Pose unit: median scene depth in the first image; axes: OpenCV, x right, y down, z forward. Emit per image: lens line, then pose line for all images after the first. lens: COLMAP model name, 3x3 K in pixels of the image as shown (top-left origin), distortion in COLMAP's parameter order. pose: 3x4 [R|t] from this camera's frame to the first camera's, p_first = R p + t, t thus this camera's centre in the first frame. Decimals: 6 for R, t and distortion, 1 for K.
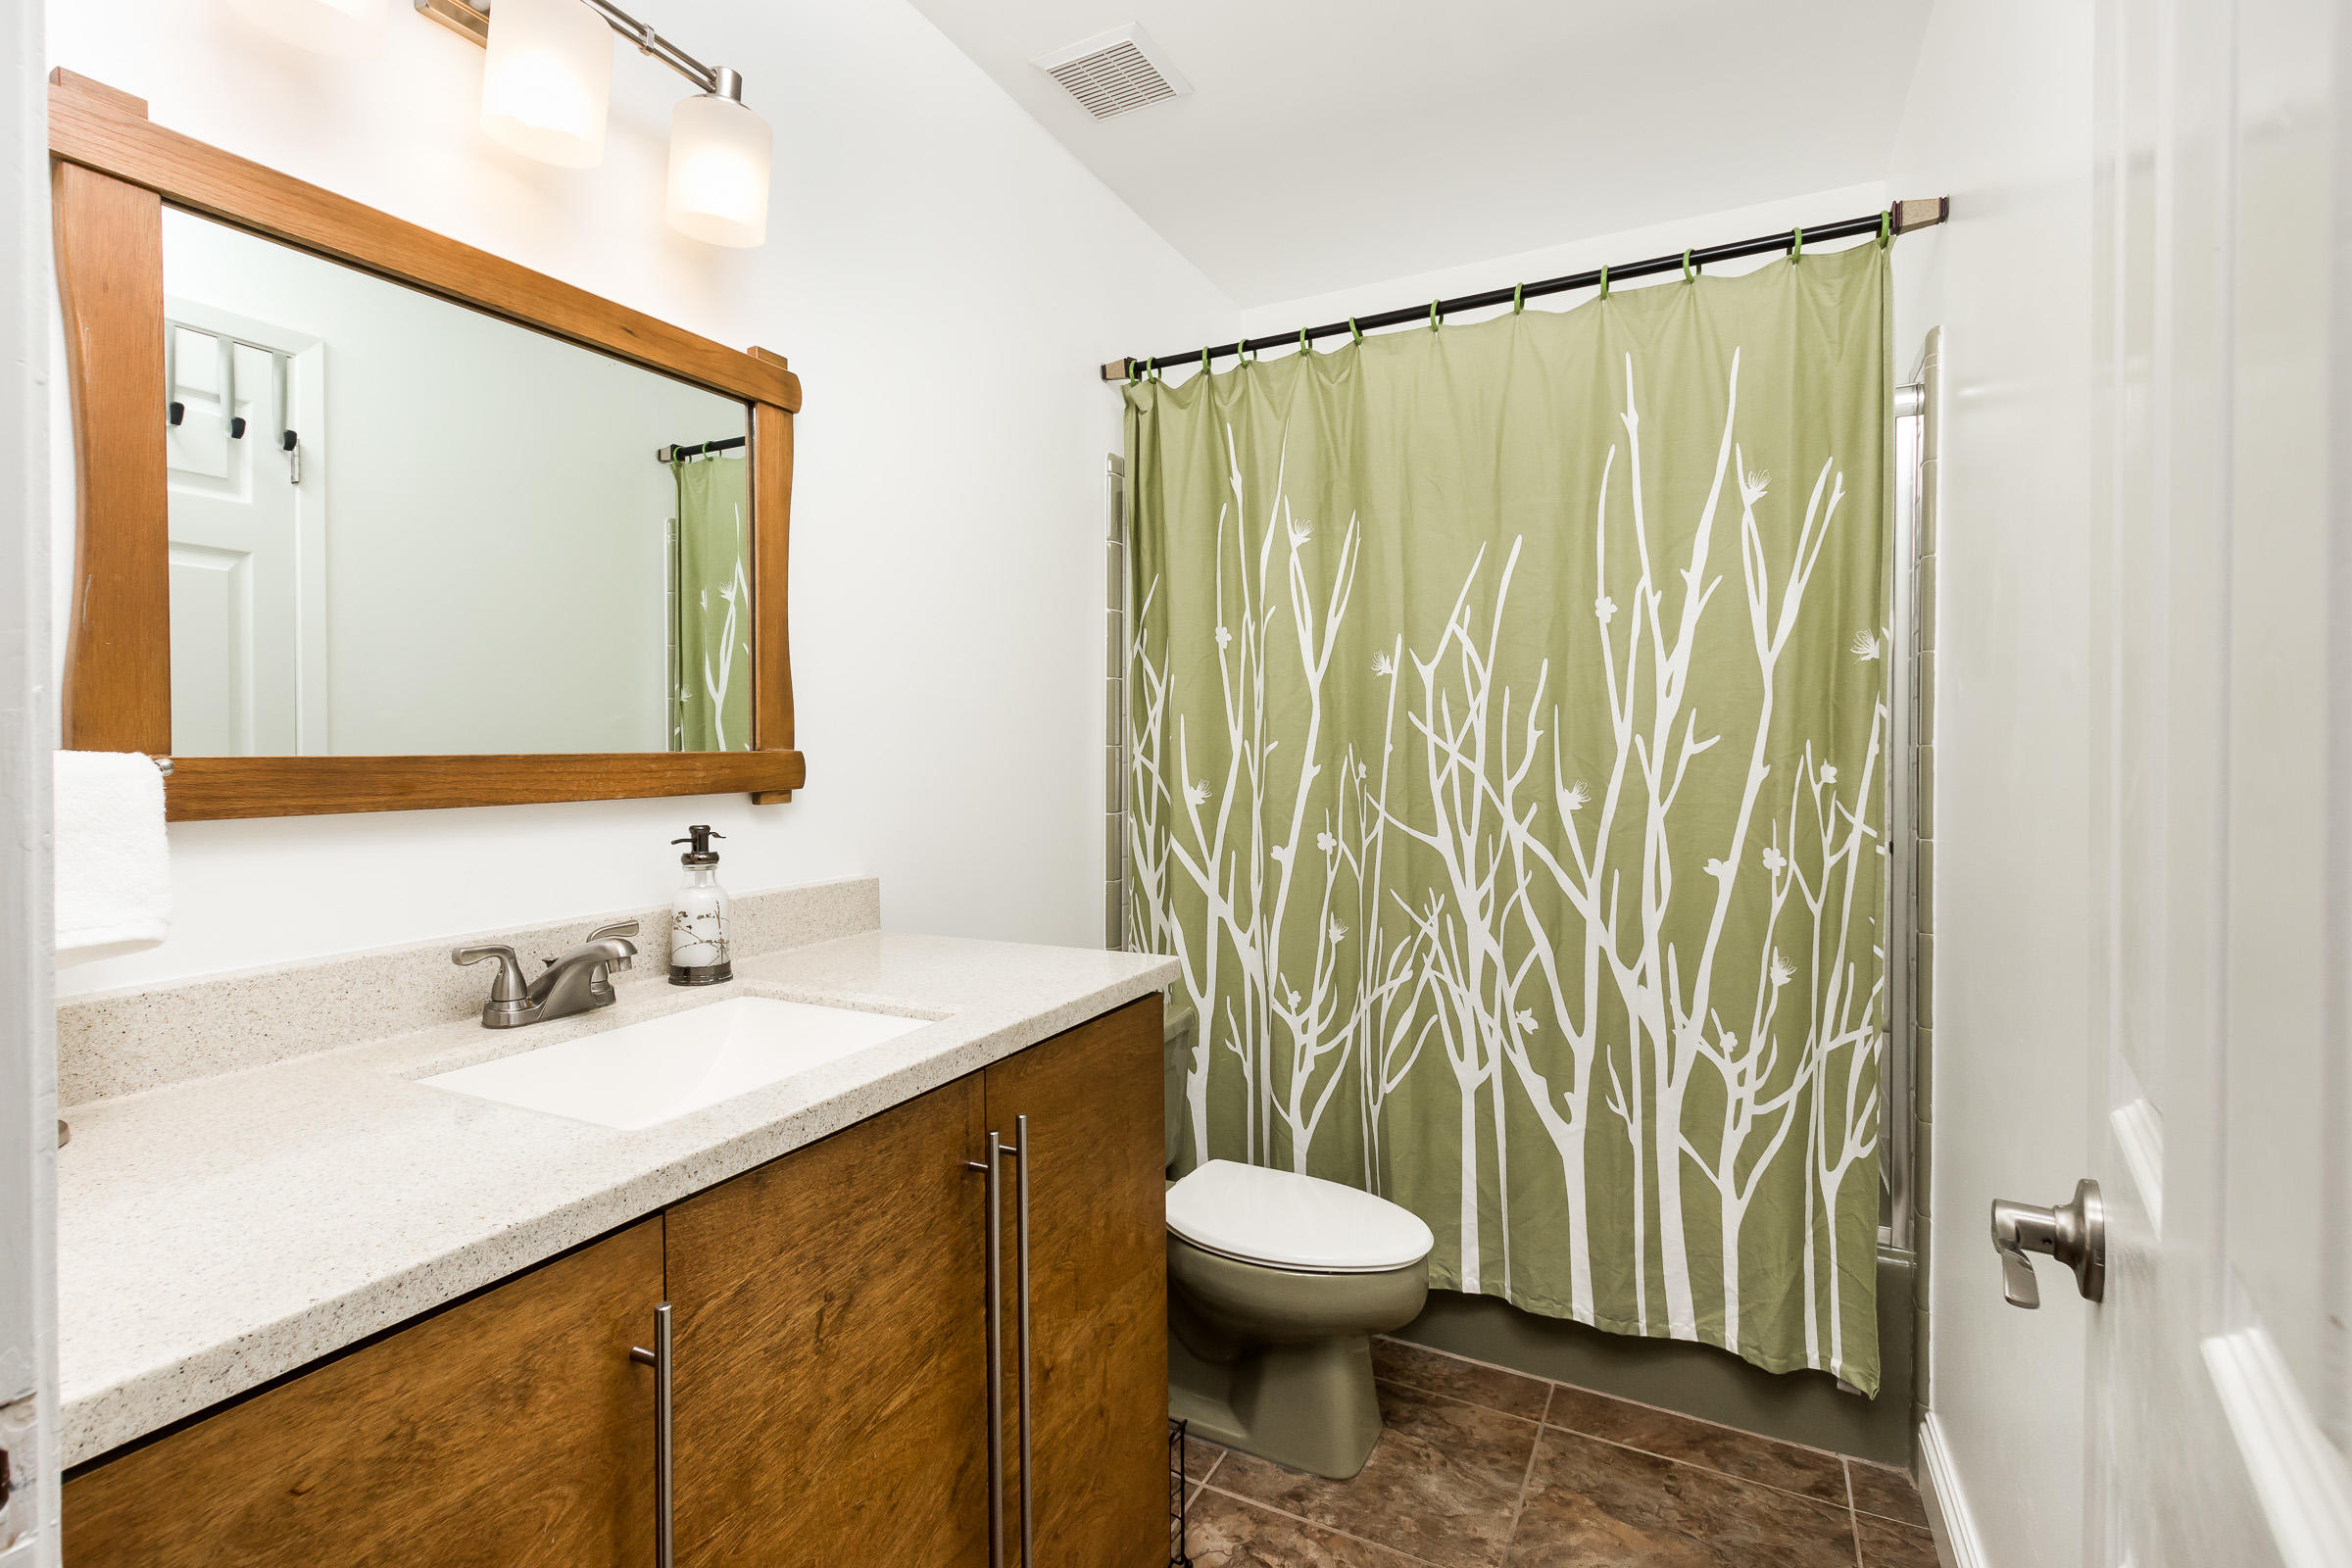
lens RADIAL K [[1102.5, 0, 1176.0], [0, 1102.5, 784.0], [0, 0, 1]] dist [0.040029, 0.000068]
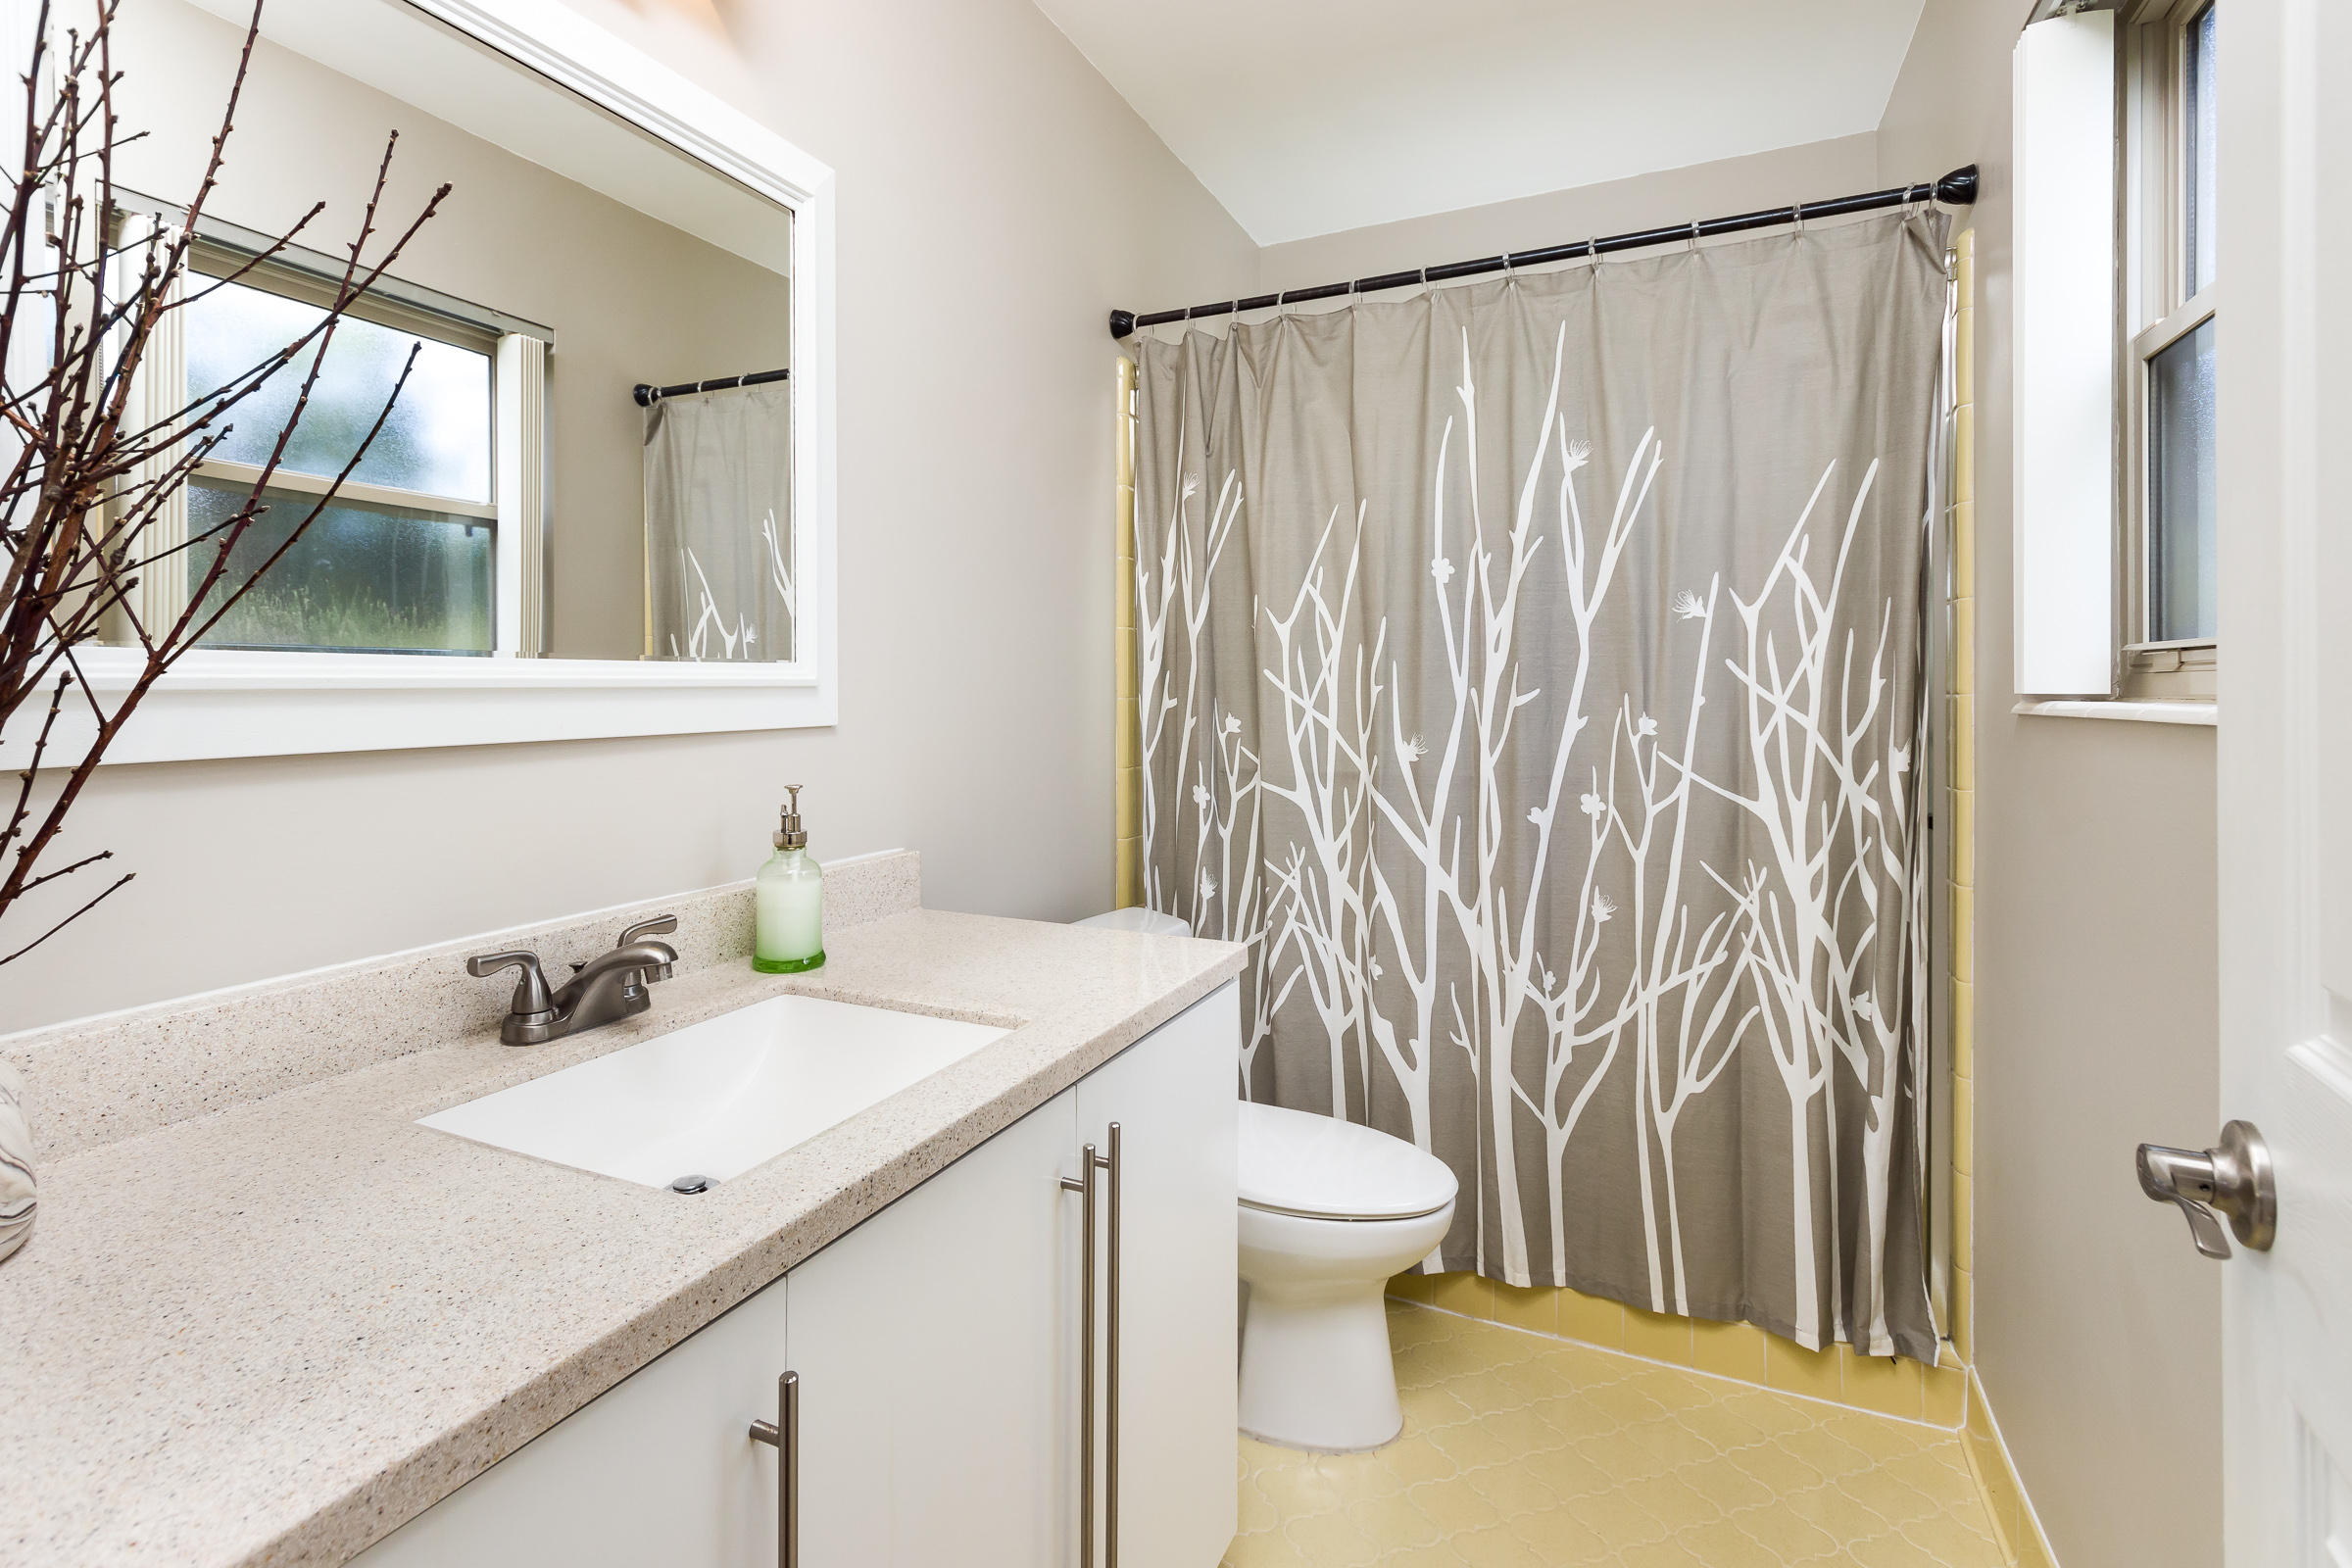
lens RADIAL K [[1091.0, 0, 1138.3], [0, 1091.0, 748.2], [0, 0, 1]] dist [0.003213, -0.000001]
pose [[0.995258, -0.023032, 0.094508, -0.207265], [0.022763, 0.999733, 0.003928, -0.005444], [-0.094574, -0.001758, 0.995516, 0.111747]]
